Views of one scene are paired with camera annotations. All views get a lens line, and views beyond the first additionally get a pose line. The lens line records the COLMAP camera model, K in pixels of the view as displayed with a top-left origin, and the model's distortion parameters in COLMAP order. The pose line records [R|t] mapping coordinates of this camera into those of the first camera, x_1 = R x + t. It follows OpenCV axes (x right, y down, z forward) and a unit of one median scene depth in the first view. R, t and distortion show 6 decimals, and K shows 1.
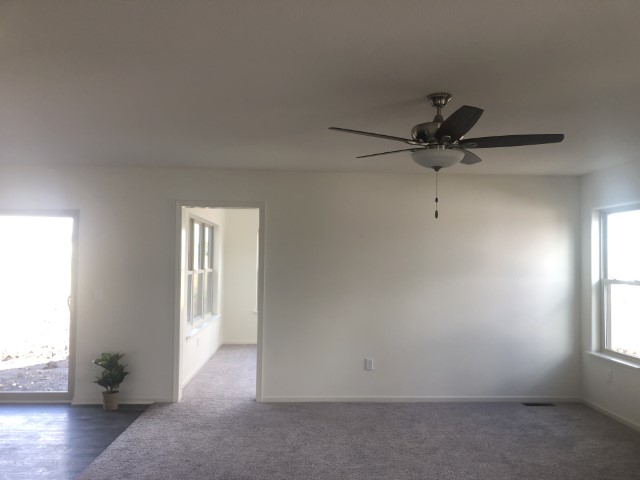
lens RADIAL K [[520.3, 0, 320.0], [0, 520.3, 240.0], [0, 0, 1]] dist [0.041246, -0.003852]
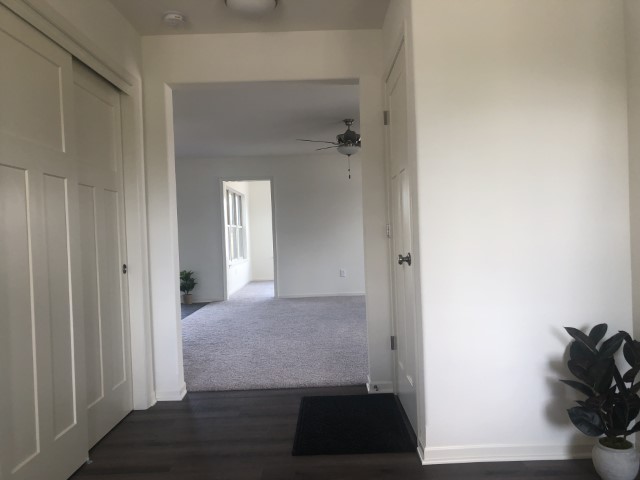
lens RADIAL K [[520.3, 0, 320.0], [0, 520.3, 240.0], [0, 0, 1]] dist [0.041246, -0.003852]
pose [[0.998078, -0.041714, -0.045824, 0.091886], [0.043836, 0.997965, 0.046315, 0.049568], [0.043799, -0.048234, 0.997875, -0.542178]]
